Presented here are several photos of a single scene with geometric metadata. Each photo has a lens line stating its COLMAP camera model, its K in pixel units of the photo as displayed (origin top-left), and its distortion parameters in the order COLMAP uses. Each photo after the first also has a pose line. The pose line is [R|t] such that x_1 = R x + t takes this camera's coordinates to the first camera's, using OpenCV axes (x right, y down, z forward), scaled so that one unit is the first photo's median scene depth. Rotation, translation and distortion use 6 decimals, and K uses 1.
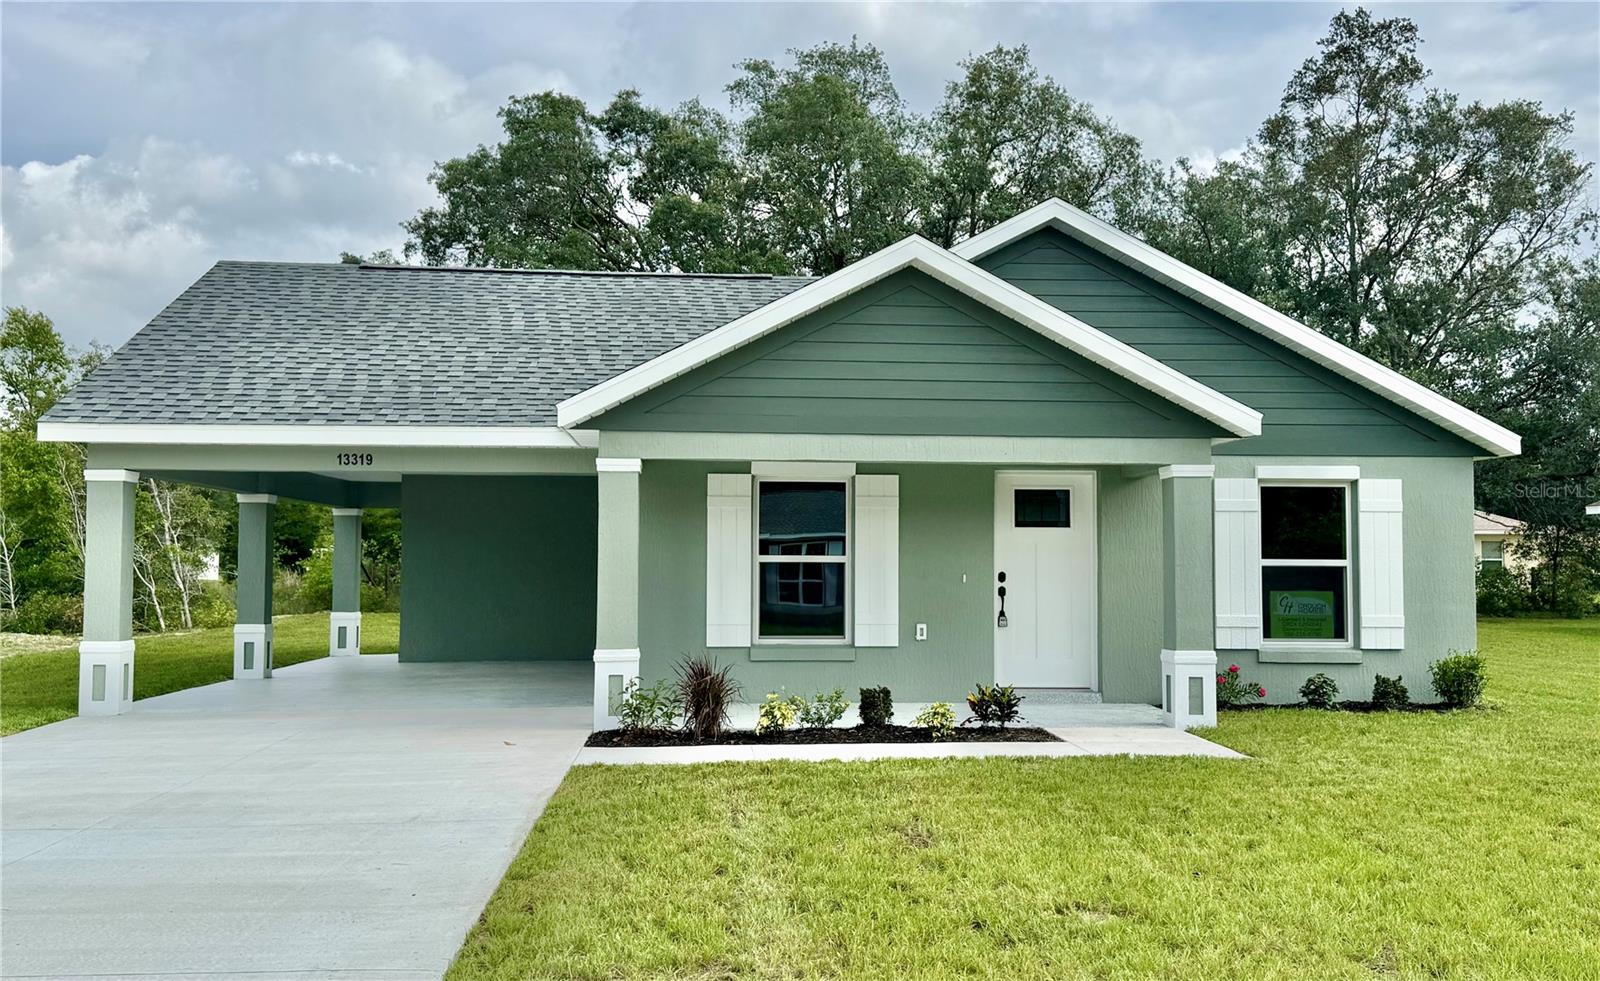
lens RADIAL K [[1509.8, 0, 840.6], [0, 1509.8, 501.0], [0, 0, 1]] dist [0.096599, 0.000000]
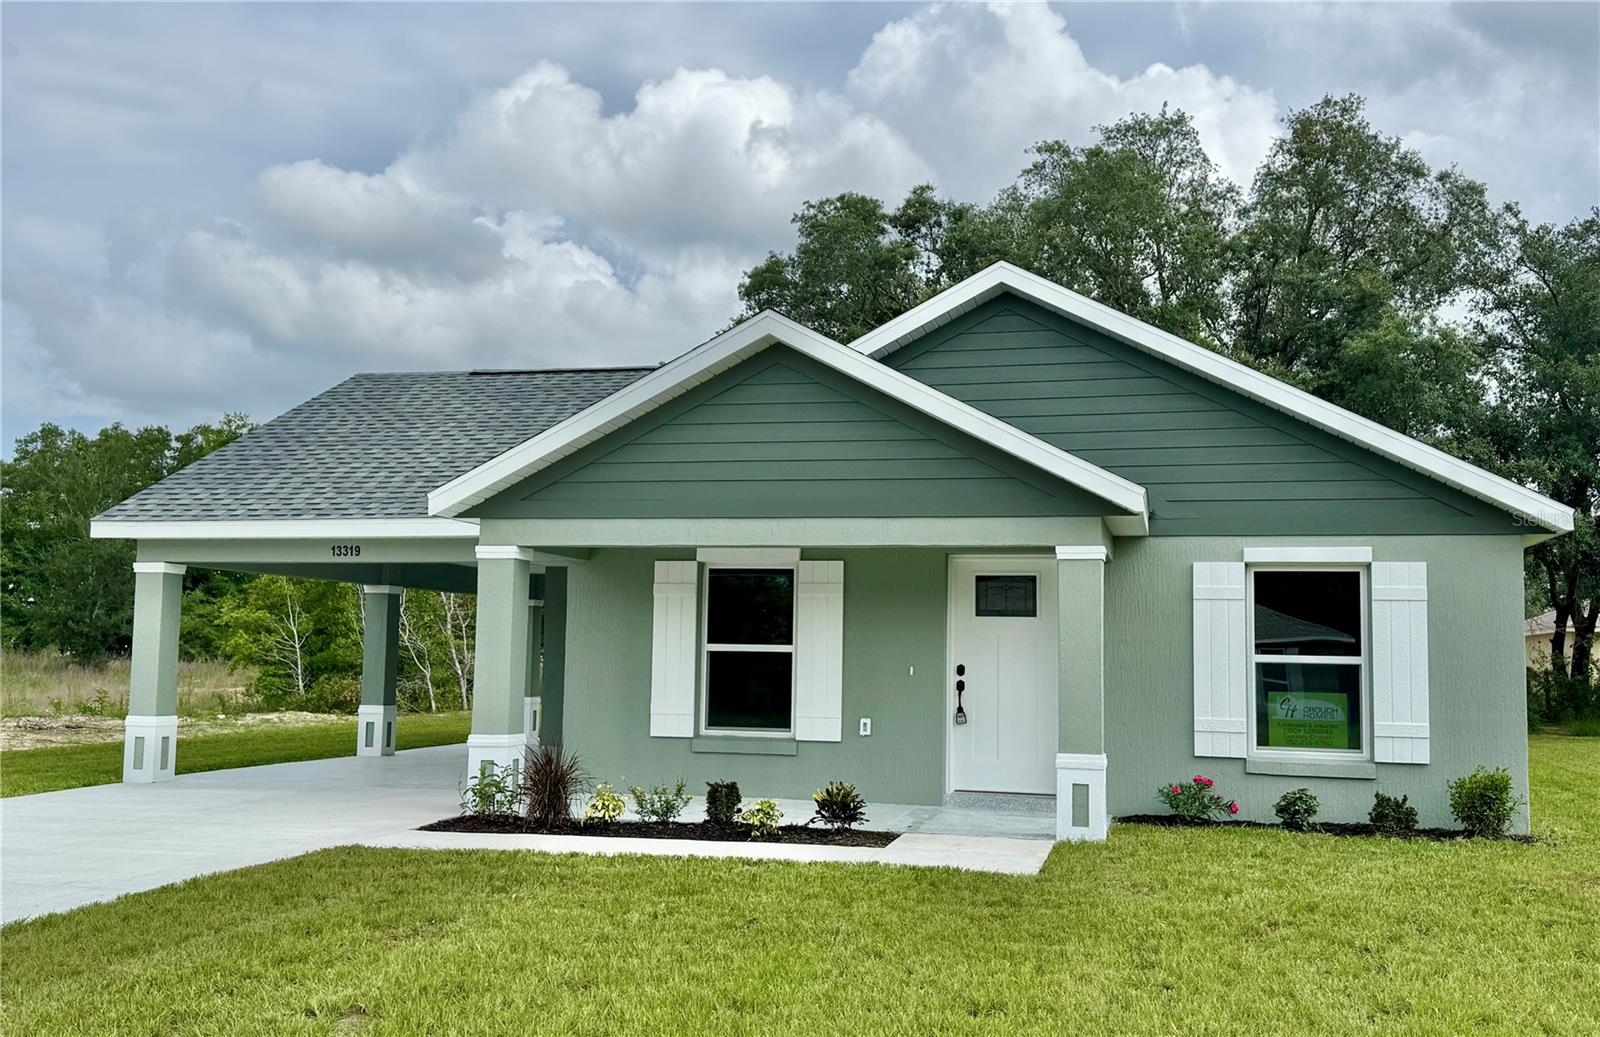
lens RADIAL K [[1531.3, 0, 806.2], [0, 1531.3, 532.9], [0, 0, 1]] dist [0.089977, 0.000000]
pose [[0.945575, -0.014339, -0.325089, 0.326702], [0.000533, 0.999096, -0.042517, 0.006215], [0.325405, 0.040030, 0.944727, 0.077425]]
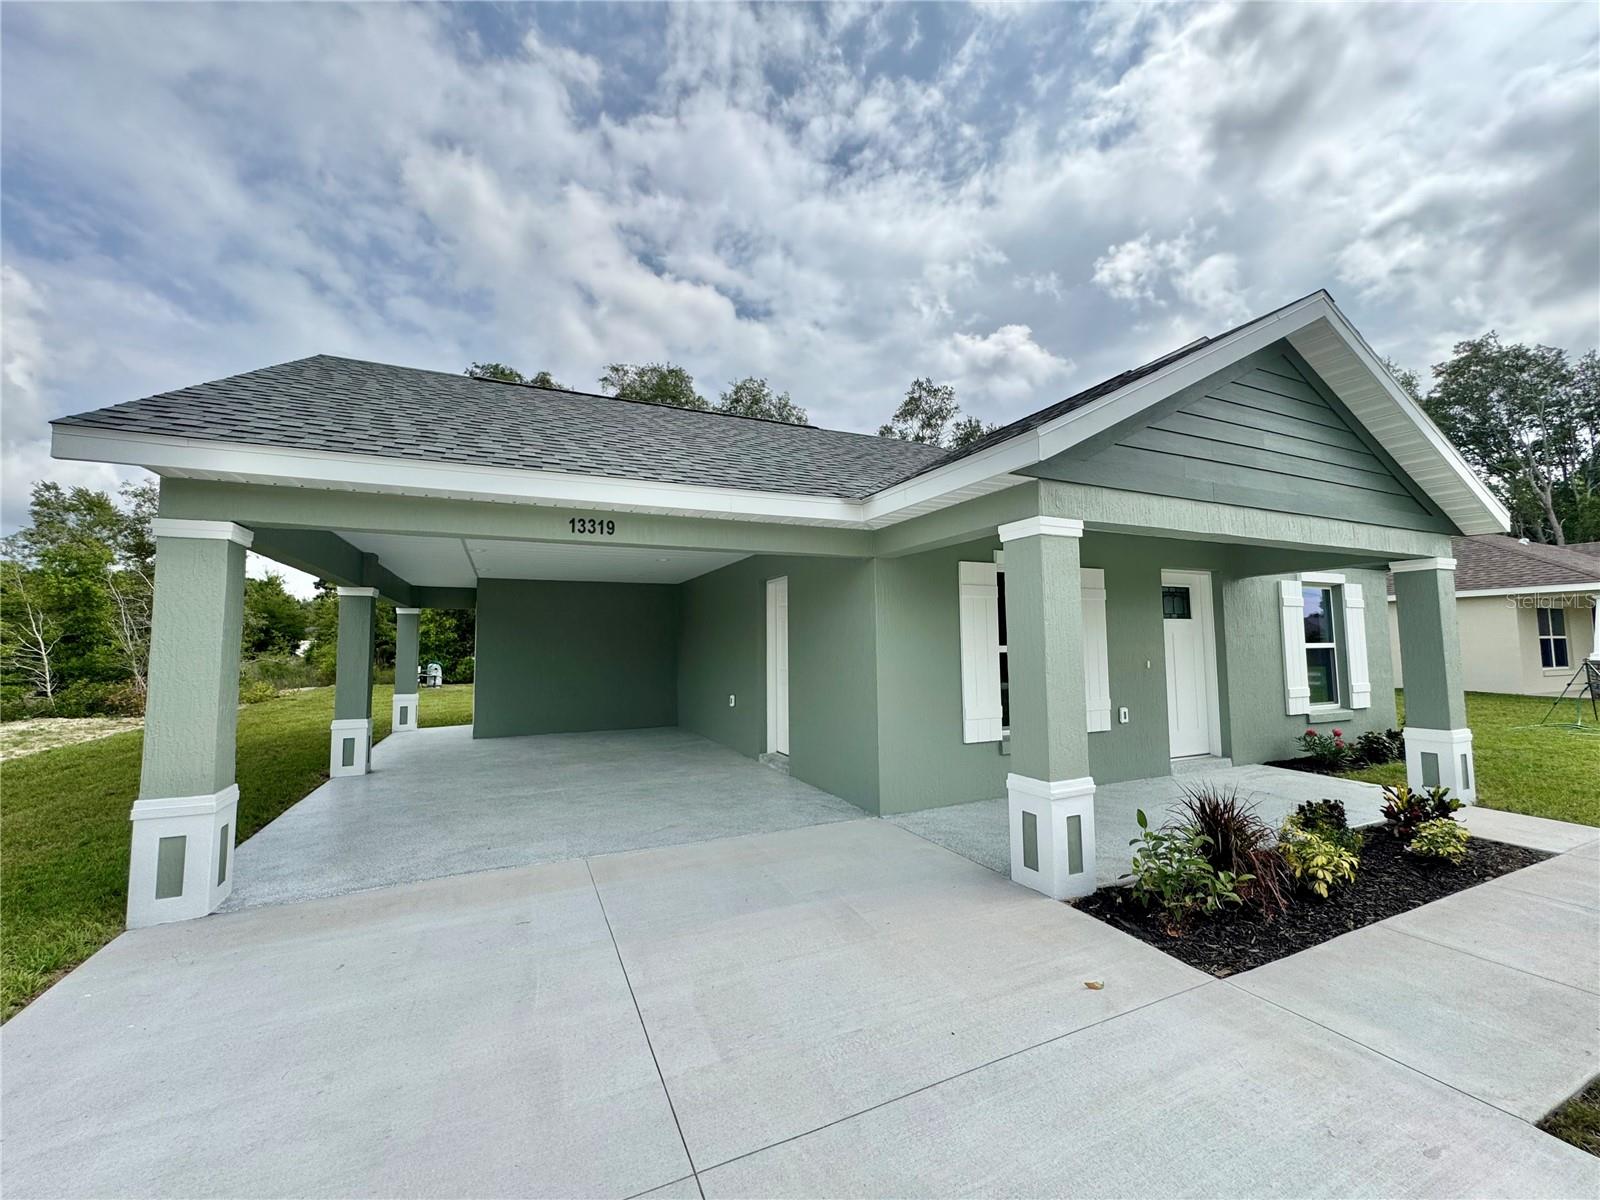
lens RADIAL K [[646.2, 0, 808.0], [0, 646.2, 599.7], [0, 0, 1]] dist [0.007178, -0.000602]
pose [[0.937762, 0.012899, 0.347039, -0.316315], [-0.003418, 0.999604, -0.027919, 0.017791], [-0.347261, 0.024995, 0.937435, 0.631722]]
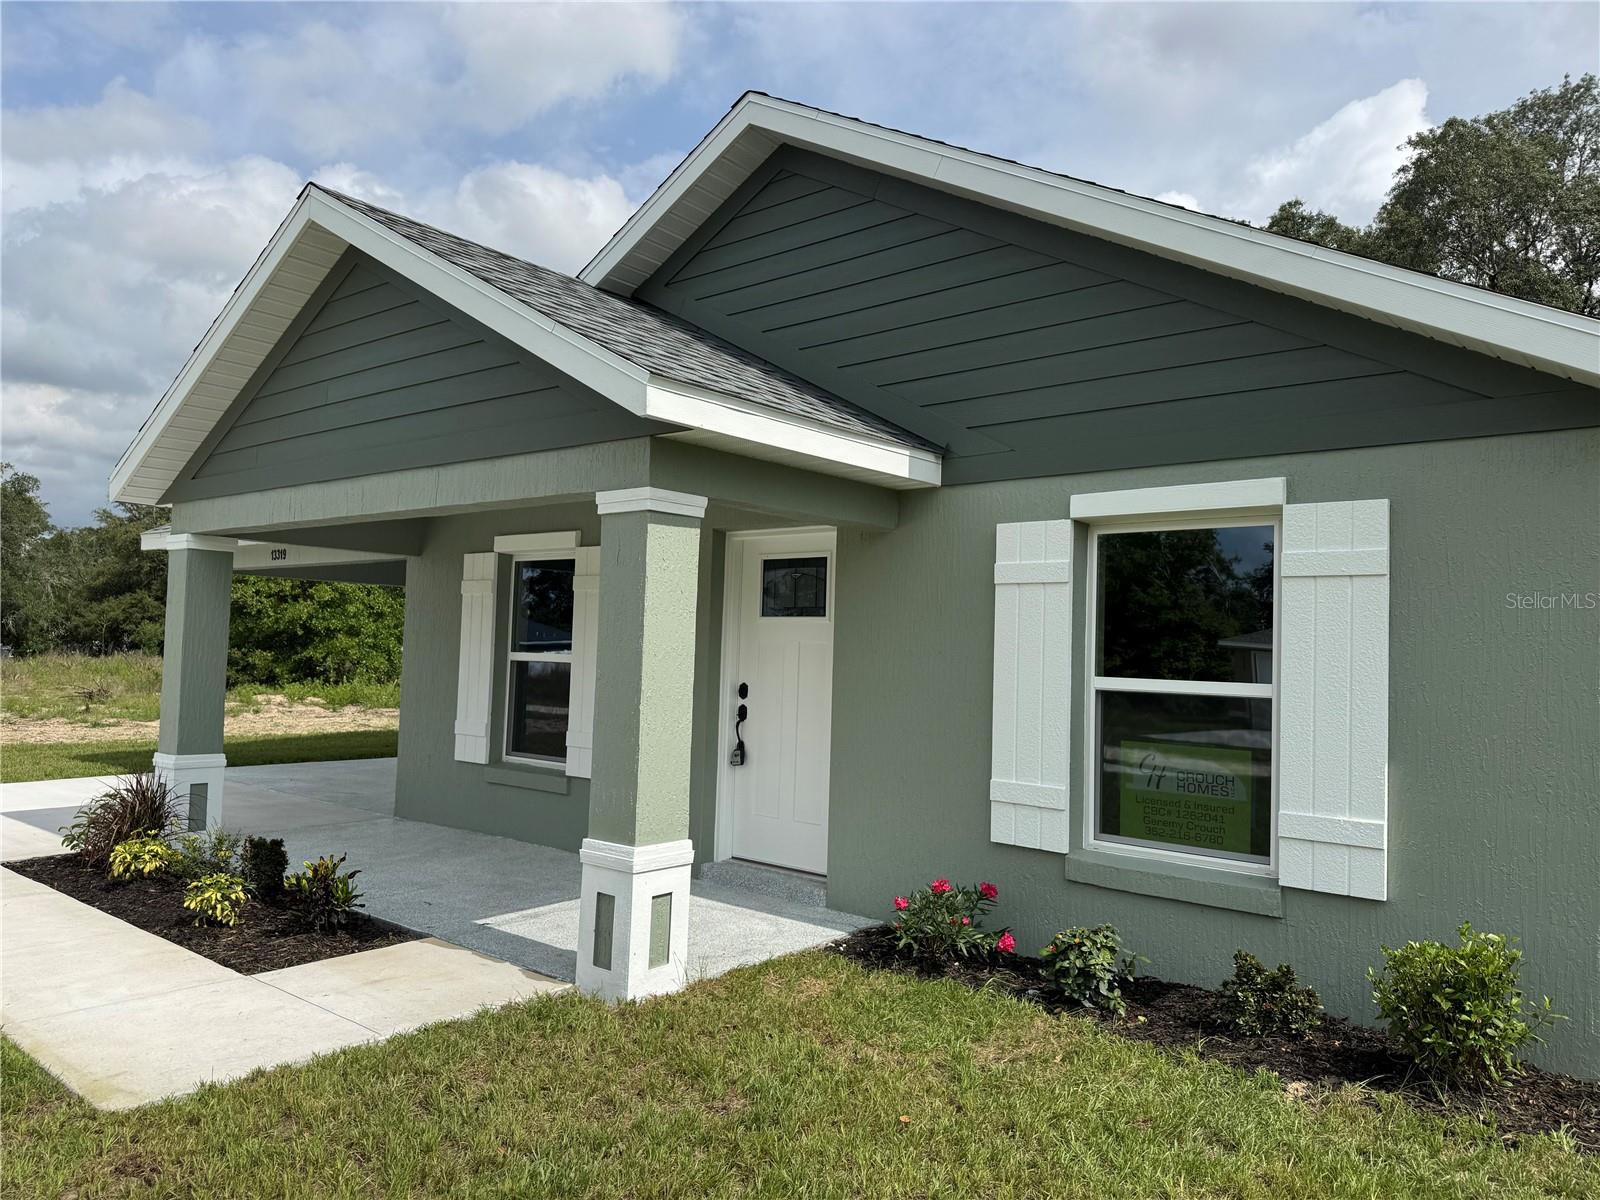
lens RADIAL K [[1135.3, 0, 797.2], [0, 1135.3, 593.9], [0, 0, 1]] dist [0.024203, -0.016554]
pose [[0.699241, -0.018908, -0.714636, 0.485415], [0.005646, 0.999765, -0.020929, 0.018266], [0.714864, 0.010600, 0.699183, 0.671582]]
